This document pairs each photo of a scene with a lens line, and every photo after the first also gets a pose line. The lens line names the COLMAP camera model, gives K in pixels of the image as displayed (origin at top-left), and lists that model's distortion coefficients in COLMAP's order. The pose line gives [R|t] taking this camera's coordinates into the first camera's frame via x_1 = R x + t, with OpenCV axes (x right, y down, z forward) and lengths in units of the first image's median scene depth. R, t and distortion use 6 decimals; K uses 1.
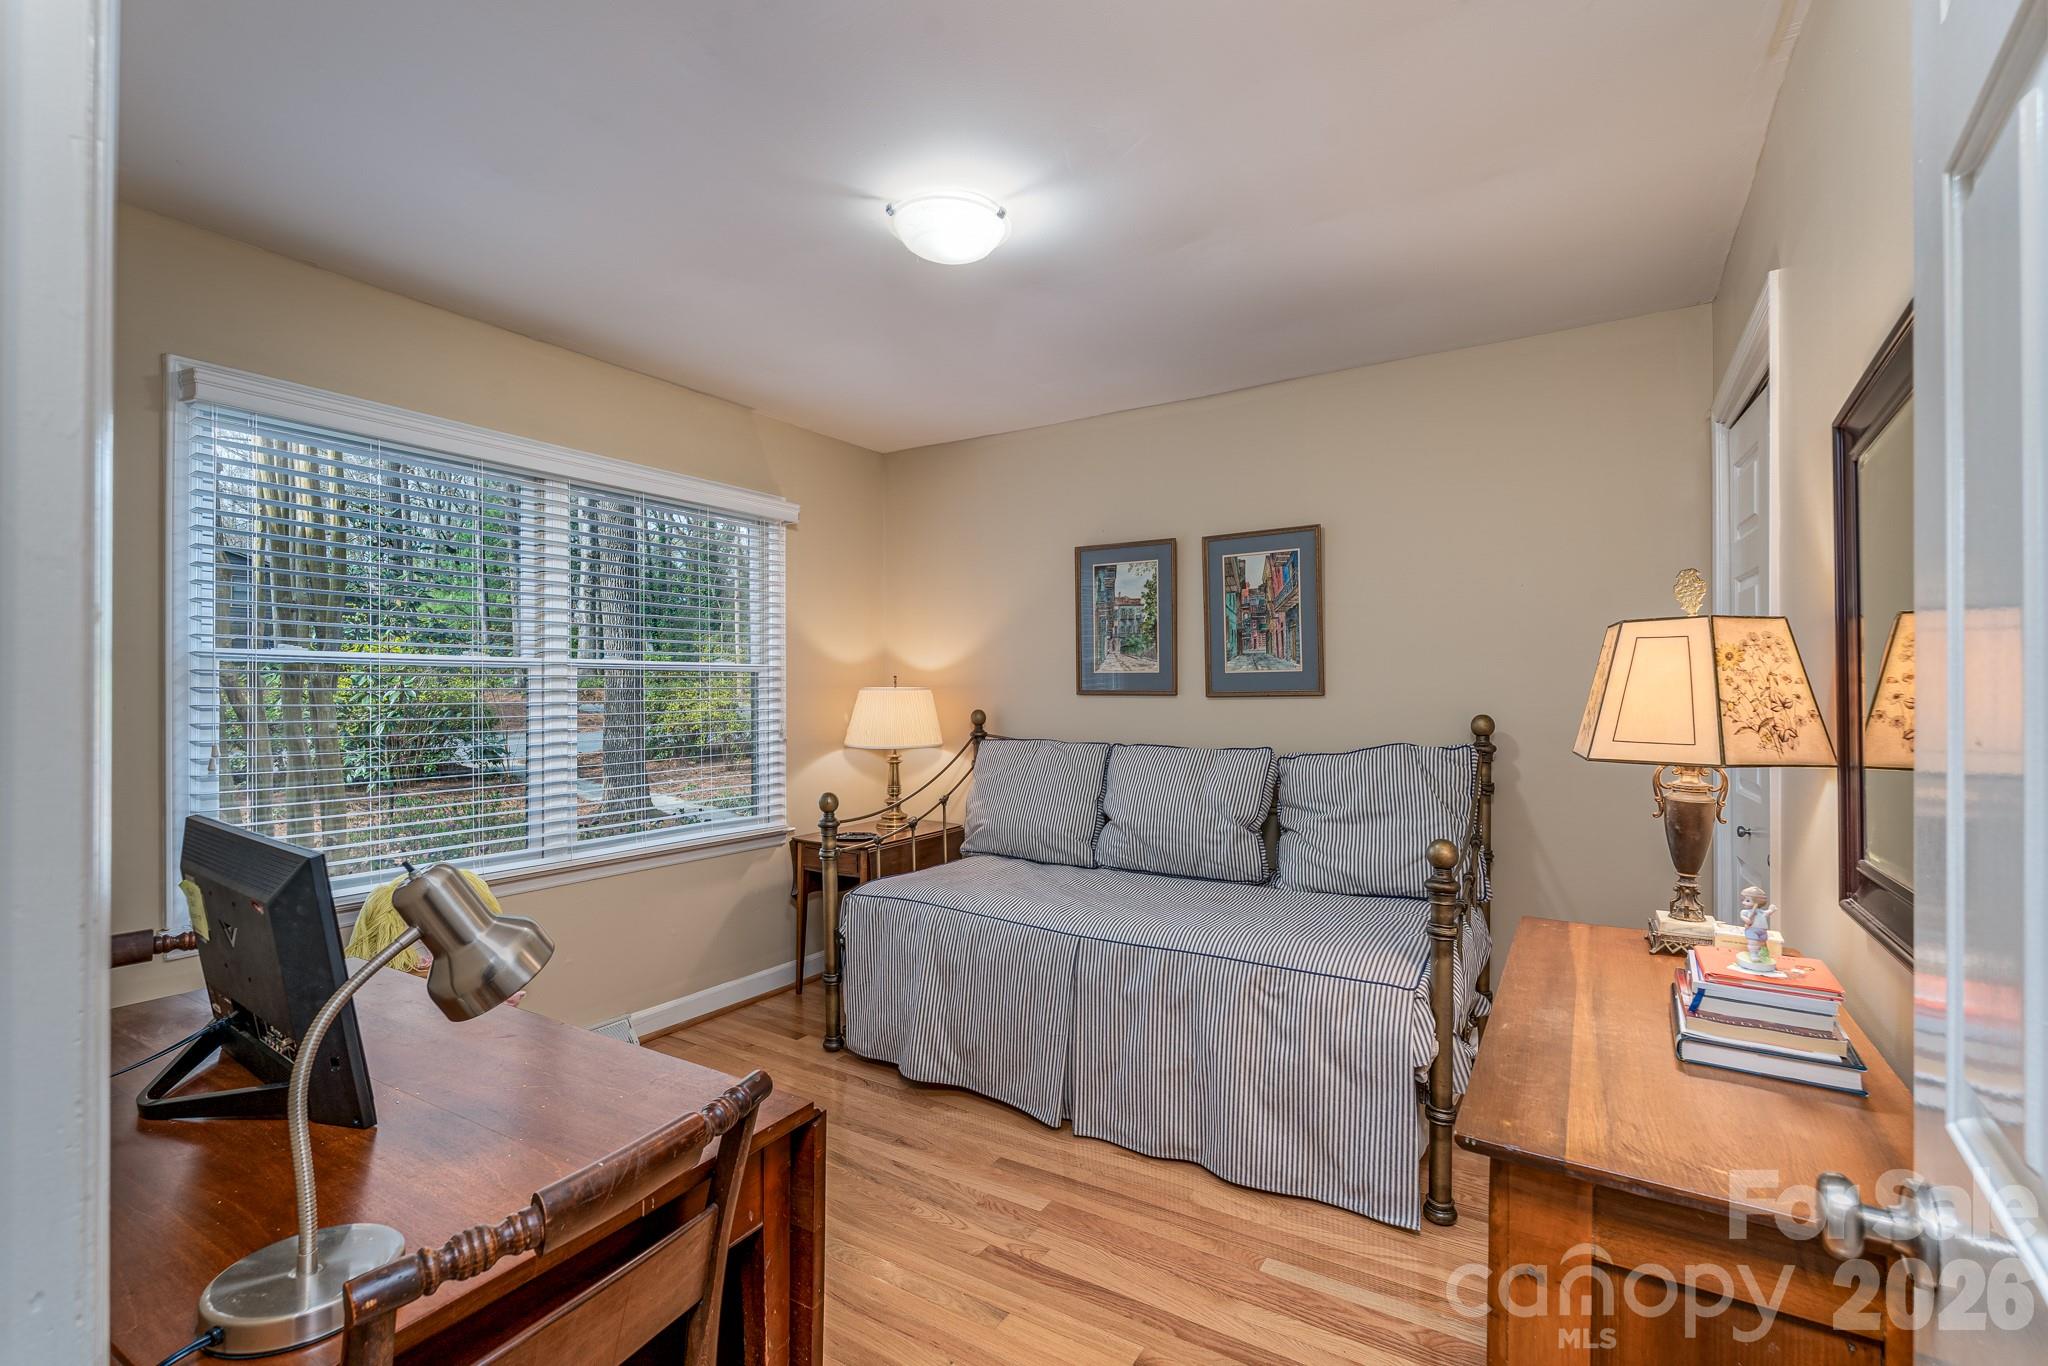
lens RADIAL K [[916.0, 0, 1022.4], [0, 916.0, 687.0], [0, 0, 1]] dist [-0.002778, -0.000299]
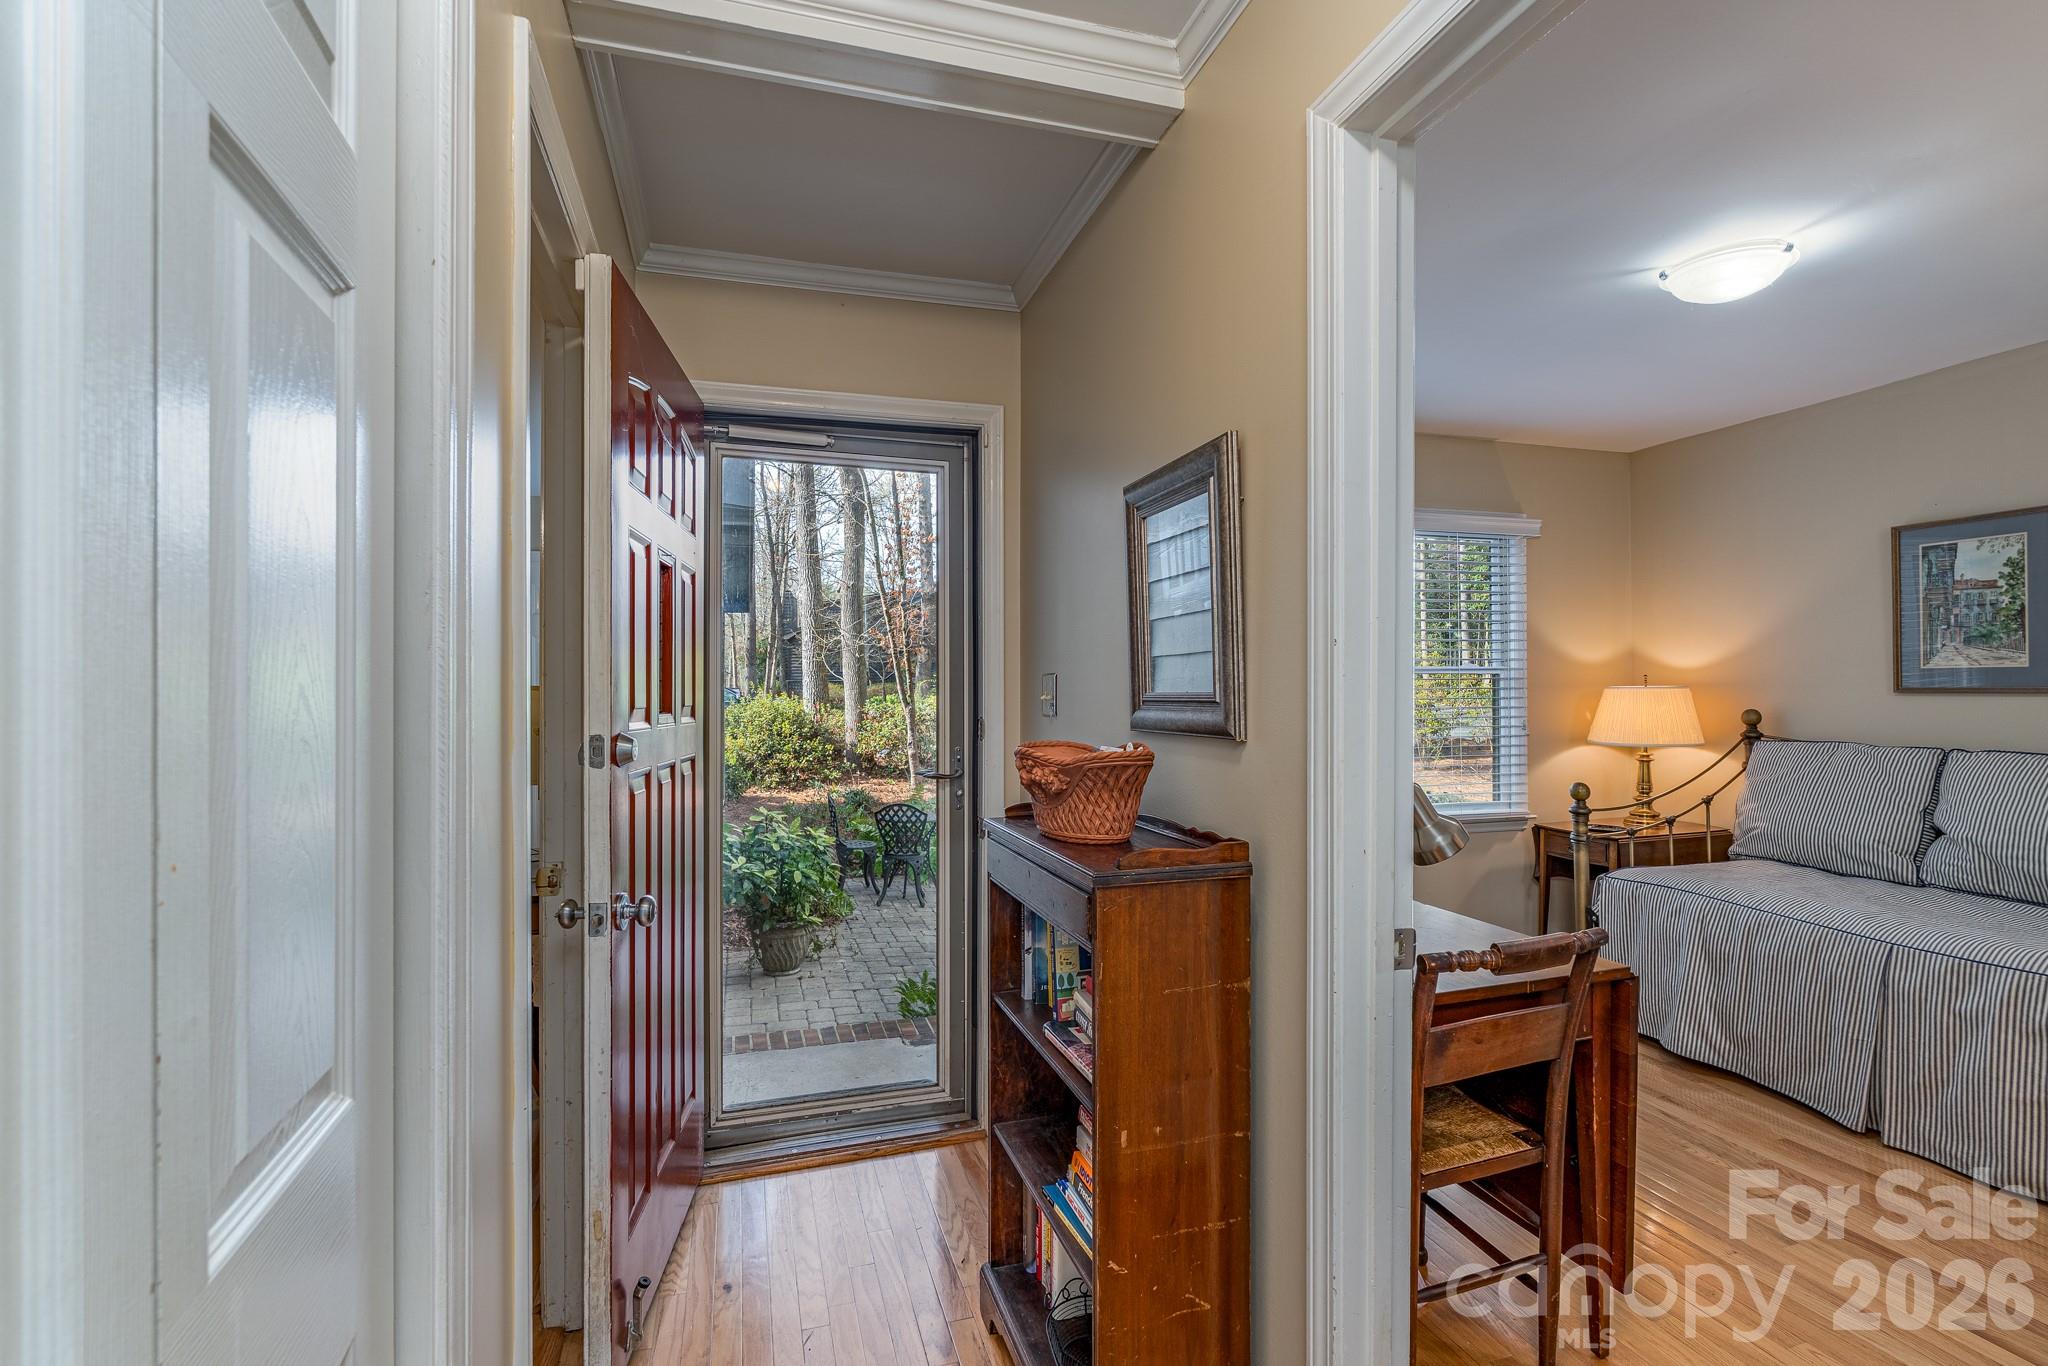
lens RADIAL K [[916.0, 0, 1011.2], [0, 916.0, 695.6], [0, 0, 1]] dist [-0.002778, -0.000299]
pose [[0.752985, 0.000711, -0.658038, -0.002412], [0.006582, 0.999941, 0.008612, -0.002778], [0.658005, -0.010816, 0.752936, -0.251441]]
